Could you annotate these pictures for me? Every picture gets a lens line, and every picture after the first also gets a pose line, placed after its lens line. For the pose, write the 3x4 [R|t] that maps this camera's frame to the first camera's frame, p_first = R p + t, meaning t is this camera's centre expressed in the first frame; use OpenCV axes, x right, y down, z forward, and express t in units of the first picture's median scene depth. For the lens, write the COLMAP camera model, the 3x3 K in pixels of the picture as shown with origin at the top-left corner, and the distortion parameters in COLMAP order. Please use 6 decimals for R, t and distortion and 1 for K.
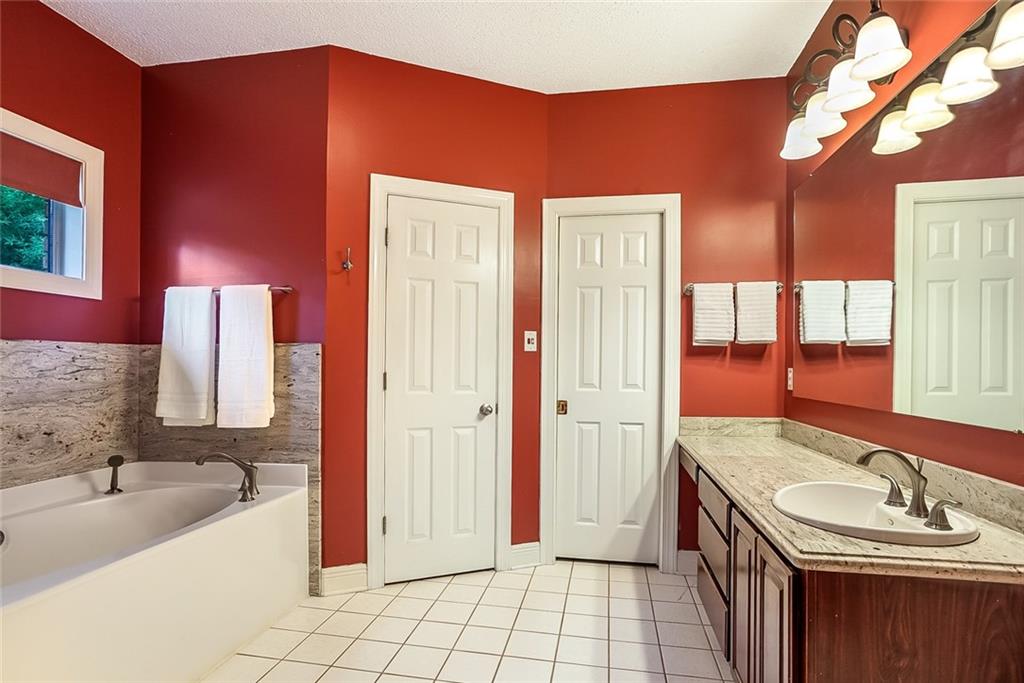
lens RADIAL K [[500.0, 0, 509.0], [0, 500.0, 343.3], [0, 0, 1]] dist [-0.064264, 0.041794]
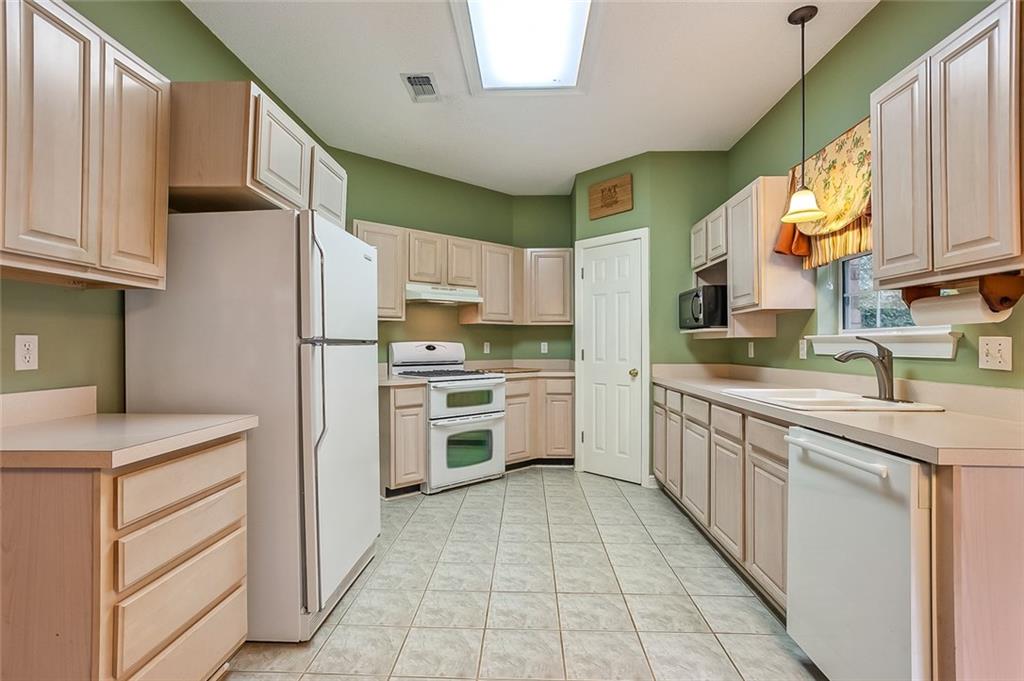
lens RADIAL K [[500.0, 0, 509.0], [0, 500.0, 342.3], [0, 0, 1]] dist [-0.064264, 0.041794]
pose [[0.158619, -0.006147, -0.987321, 1.446542], [0.048445, 0.998825, 0.001564, 0.012709], [0.986151, -0.048079, 0.158730, 0.417882]]
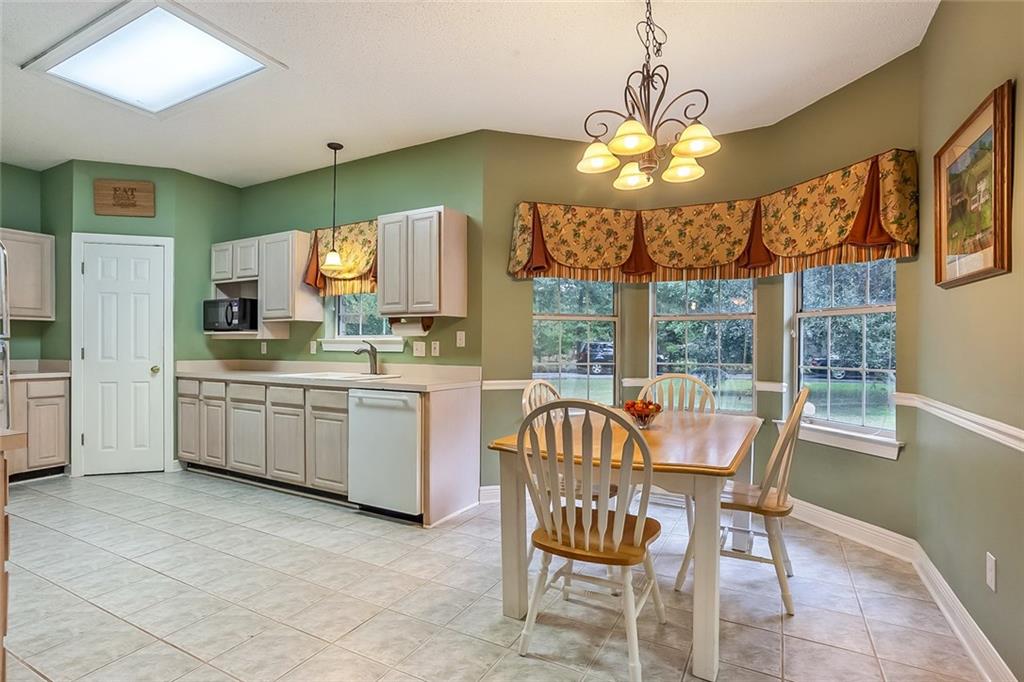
lens RADIAL K [[500.0, 0, 509.0], [0, 500.0, 342.8], [0, 0, 1]] dist [-0.064264, 0.041794]
pose [[0.957442, 0.003568, -0.288603, 1.595888], [0.008992, 0.999070, 0.042180, -0.019802], [0.288485, -0.042980, 0.956519, -0.194475]]
